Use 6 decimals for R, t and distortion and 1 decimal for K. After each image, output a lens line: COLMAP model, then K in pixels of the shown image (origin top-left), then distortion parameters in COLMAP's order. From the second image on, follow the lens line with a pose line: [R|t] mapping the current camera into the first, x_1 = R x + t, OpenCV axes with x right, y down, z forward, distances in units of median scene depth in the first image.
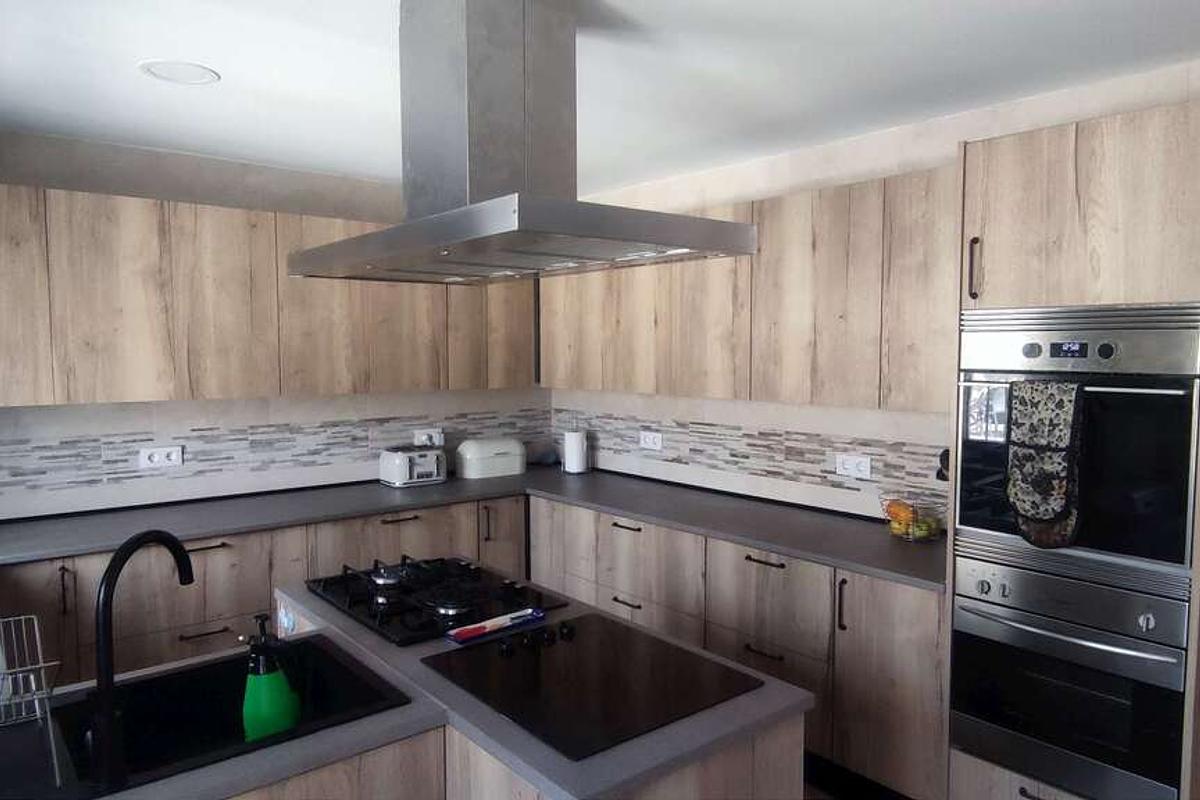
lens RADIAL K [[807.8, 0, 602.8], [0, 807.8, 399.9], [0, 0, 1]] dist [-0.001447, 0.001403]
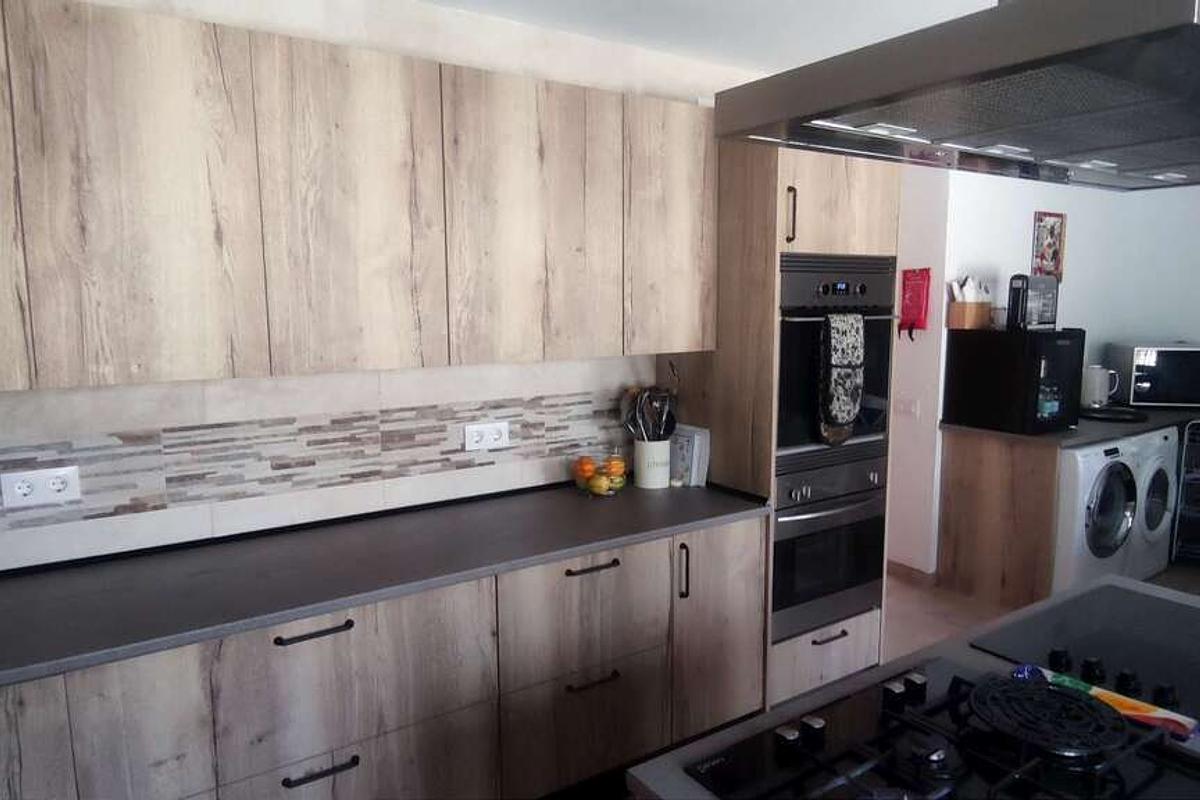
lens RADIAL K [[807.8, 0, 604.3], [0, 807.8, 401.0], [0, 0, 1]] dist [-0.001447, 0.001403]
pose [[0.092620, -0.129192, 0.987285, -0.481557], [0.070208, 0.989926, 0.122951, -0.044870], [-0.993223, 0.057927, 0.100758, 0.810521]]
